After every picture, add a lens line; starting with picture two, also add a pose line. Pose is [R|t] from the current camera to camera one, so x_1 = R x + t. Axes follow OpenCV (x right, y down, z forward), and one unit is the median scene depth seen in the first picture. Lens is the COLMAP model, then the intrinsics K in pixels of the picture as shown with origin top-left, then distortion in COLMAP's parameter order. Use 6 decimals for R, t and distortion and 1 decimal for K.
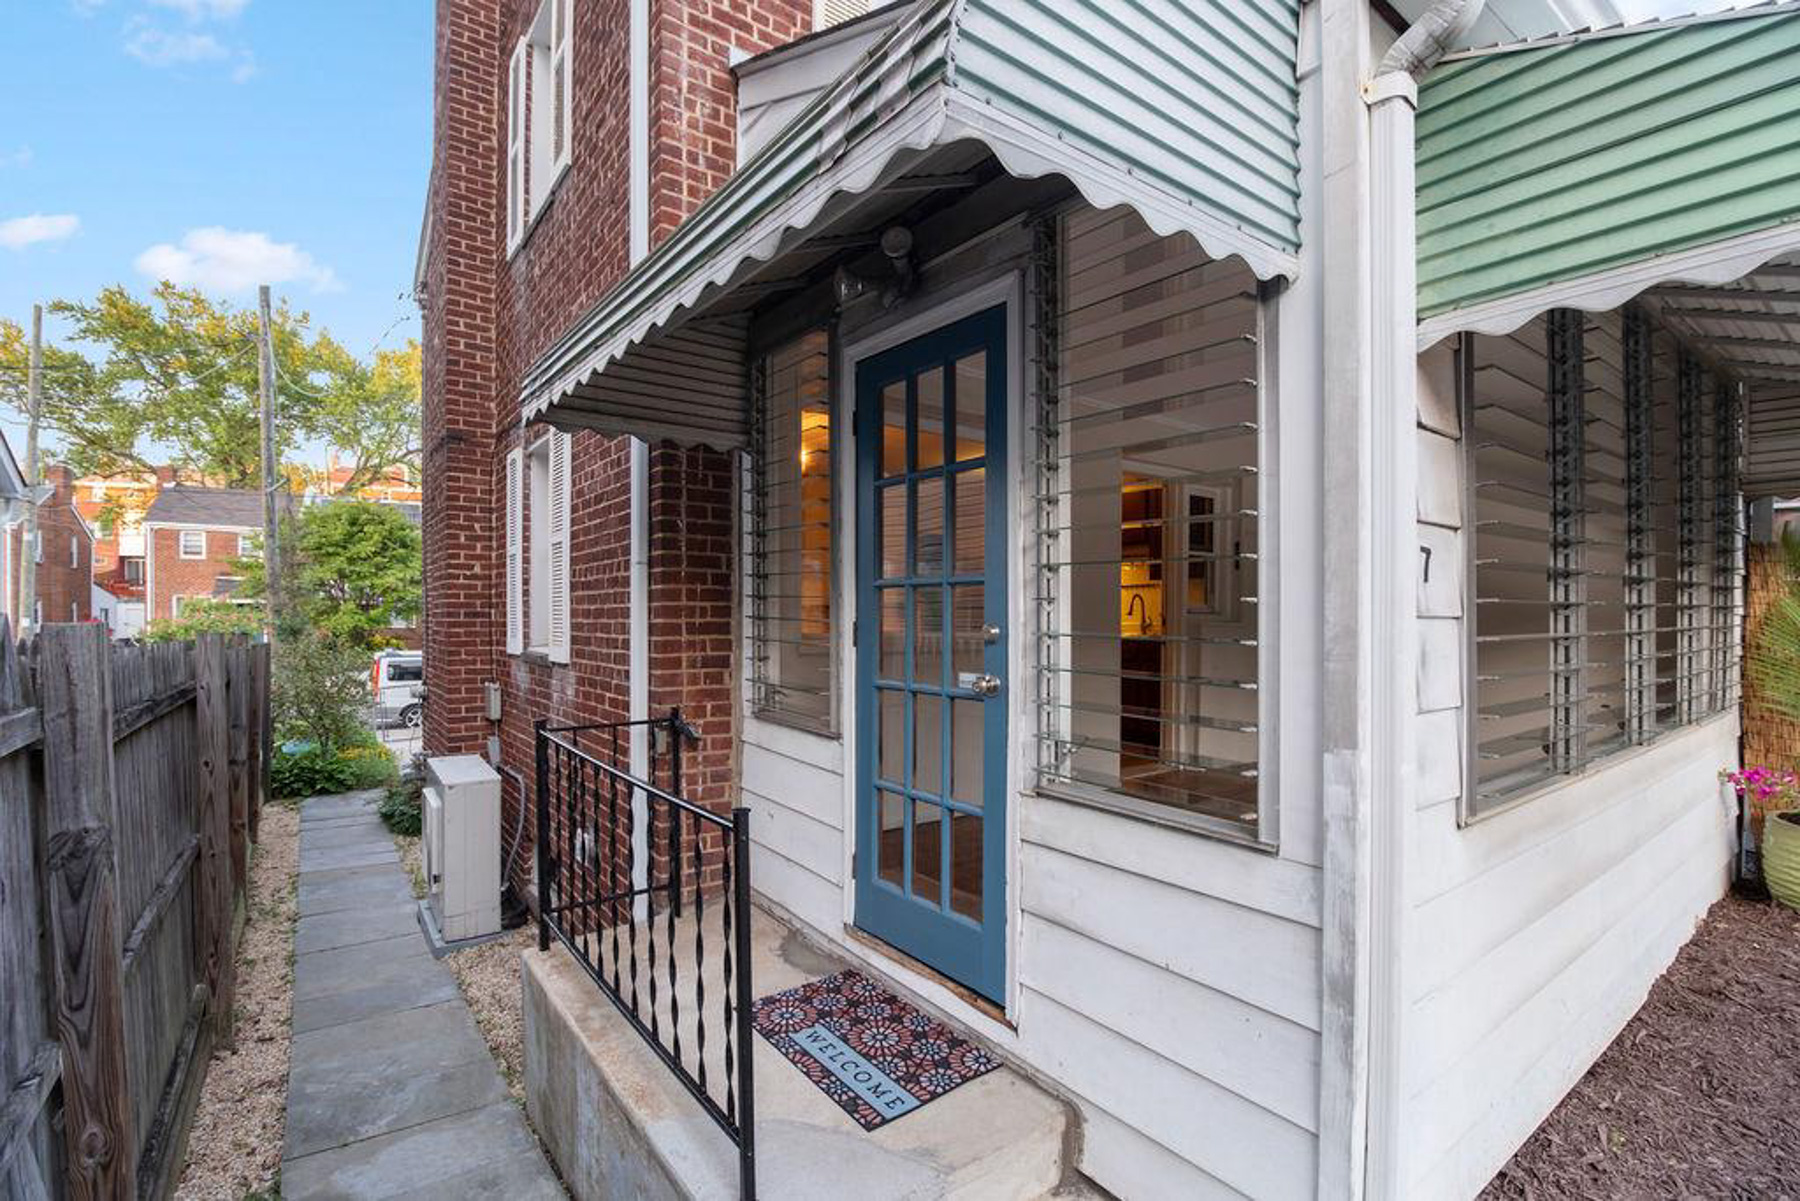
lens RADIAL K [[812.8, 0, 910.9], [0, 812.8, 611.8], [0, 0, 1]] dist [-0.019381, -0.002288]
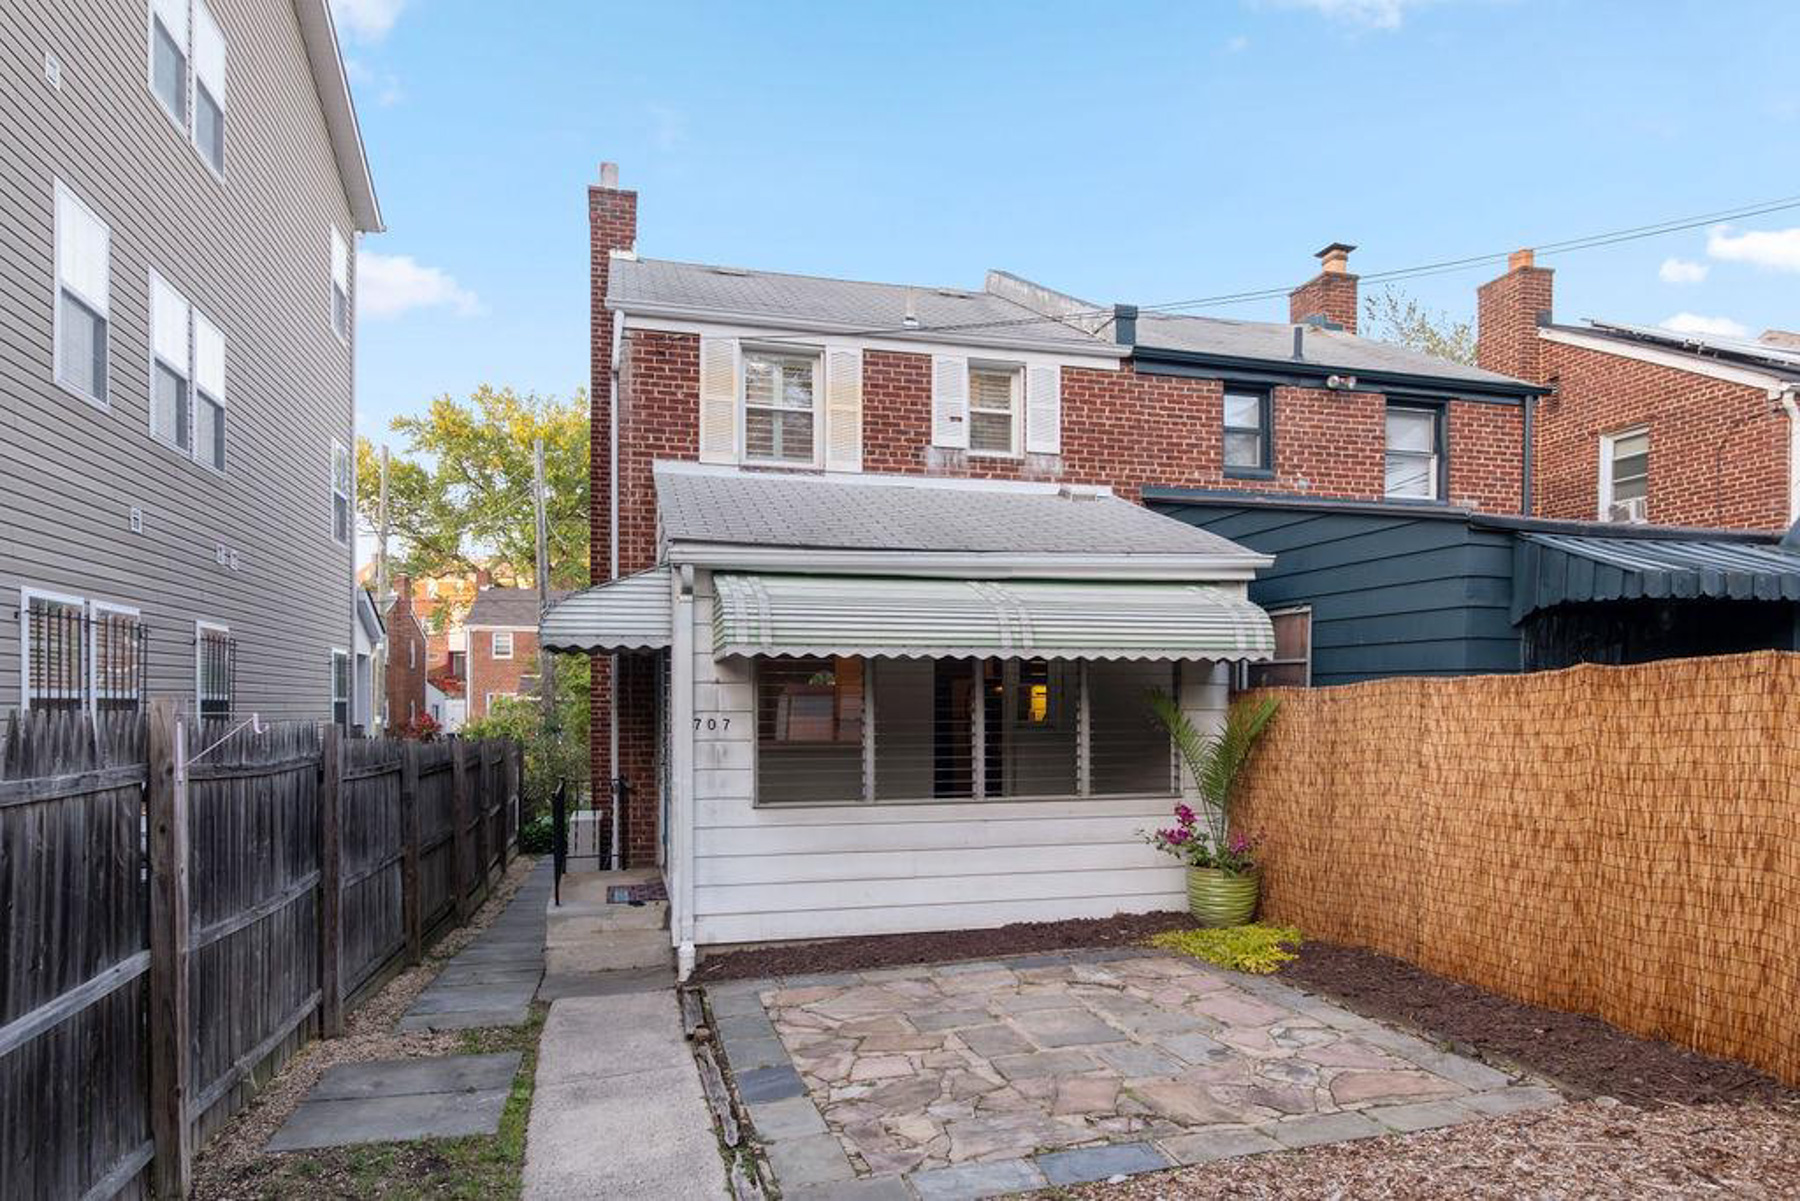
lens RADIAL K [[1084.2, 0, 967.6], [0, 1084.2, 701.7], [0, 0, 1]] dist [-0.033731, 0.000717]
pose [[0.944030, -0.000385, -0.329860, 0.126272], [-0.000049, 0.999999, -0.001308, -0.006044], [0.329860, 0.001251, 0.944029, -0.118339]]
